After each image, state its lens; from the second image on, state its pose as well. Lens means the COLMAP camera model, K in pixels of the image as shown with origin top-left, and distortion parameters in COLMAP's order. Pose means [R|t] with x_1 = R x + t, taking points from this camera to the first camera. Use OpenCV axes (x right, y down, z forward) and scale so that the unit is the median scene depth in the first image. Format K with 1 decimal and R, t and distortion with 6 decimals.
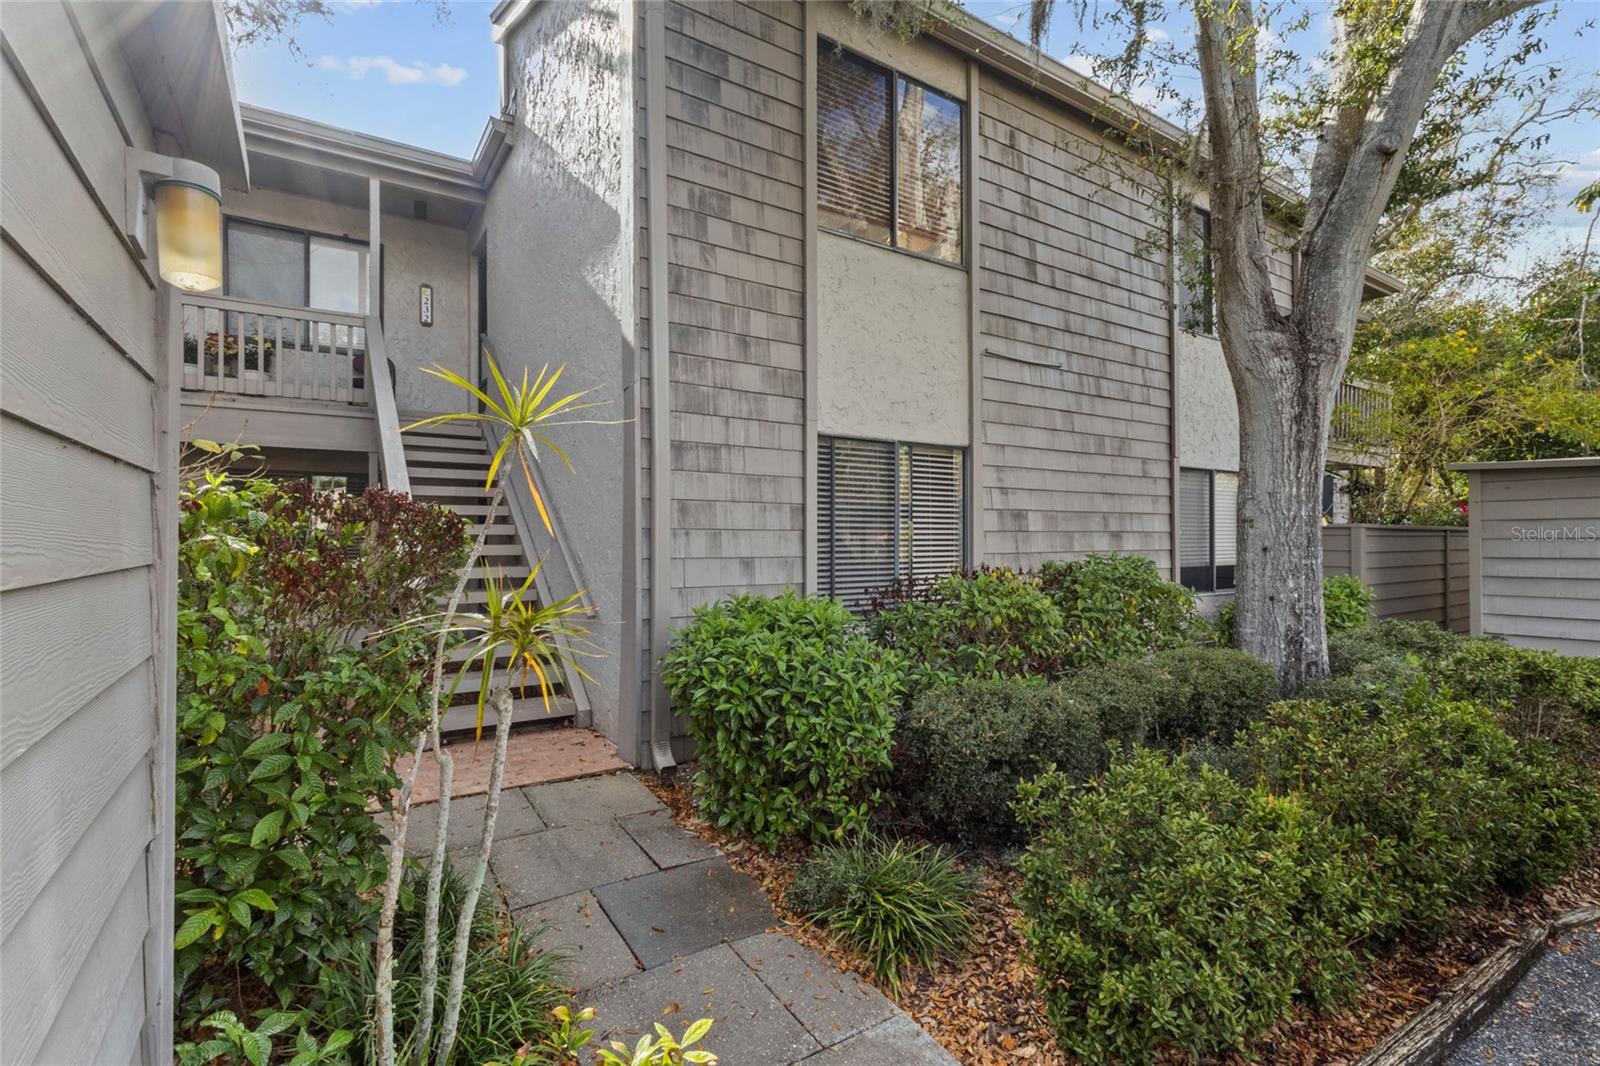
lens RADIAL K [[743.0, 0, 798.6], [0, 743.0, 533.1], [0, 0, 1]] dist [0.002431, 0.003637]
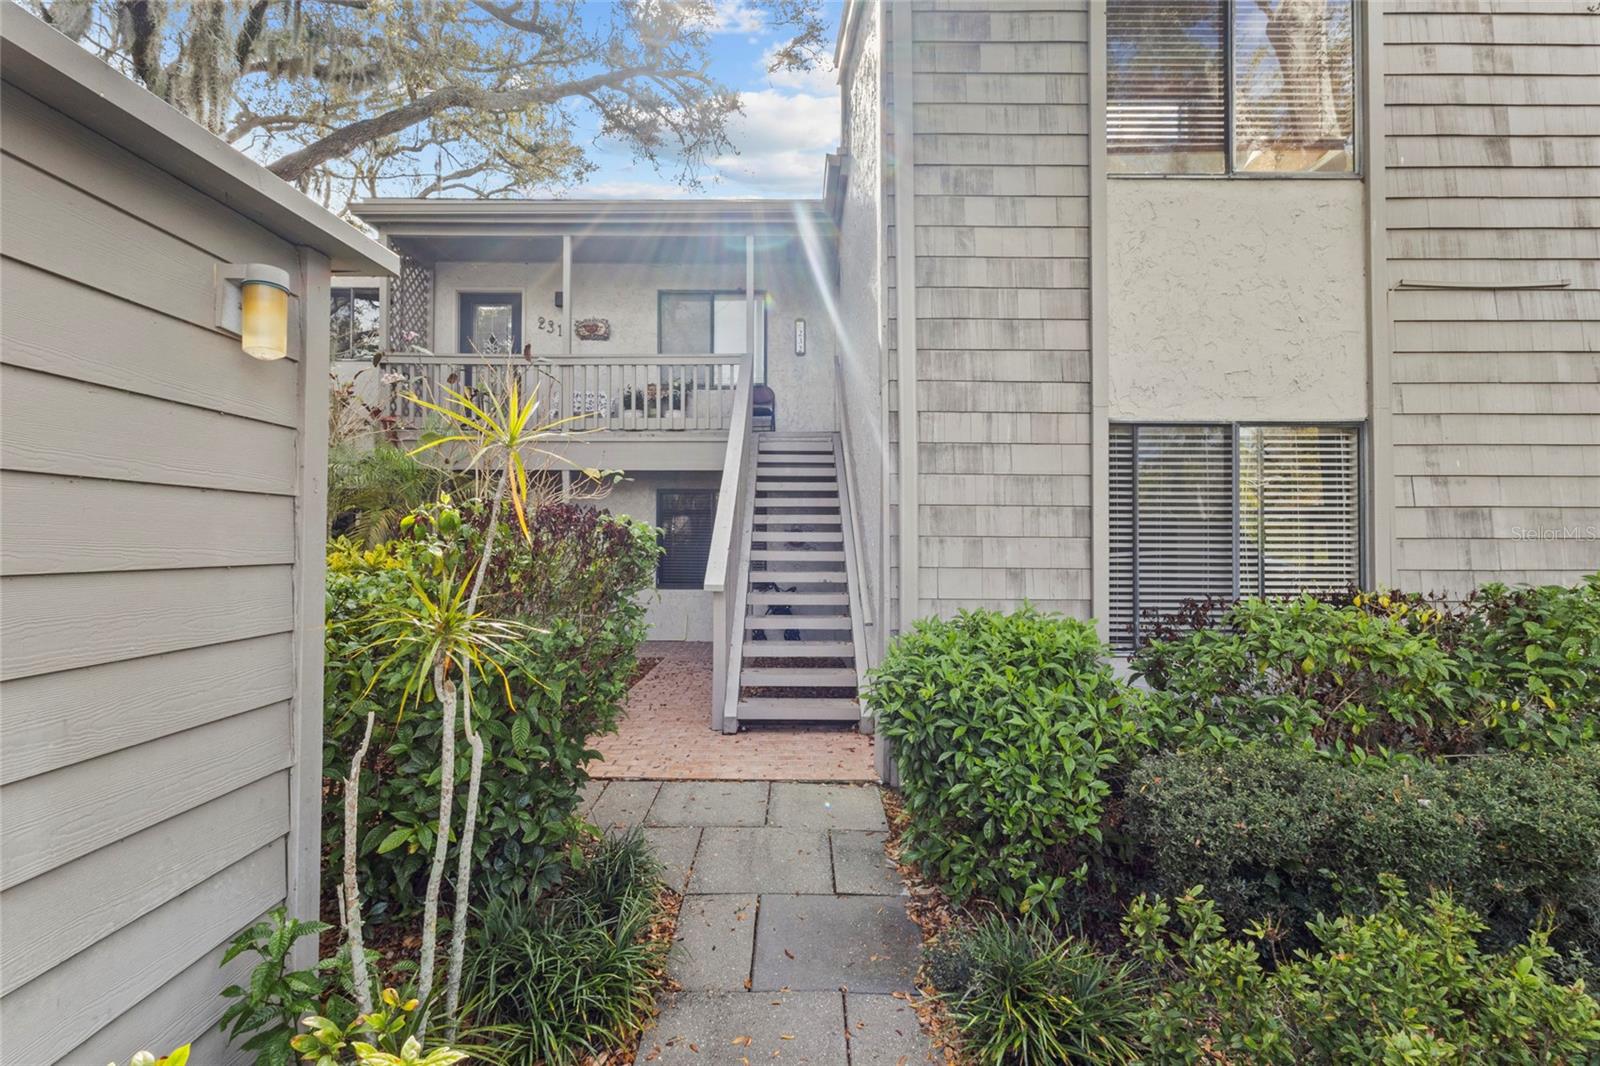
lens RADIAL K [[743.0, 0, 800.4], [0, 743.0, 532.0], [0, 0, 1]] dist [0.002431, 0.003637]
pose [[0.834910, -0.005203, -0.550362, 0.207116], [-0.000796, 0.999943, -0.010661, -0.000637], [0.550386, 0.009339, 0.834858, 0.118453]]
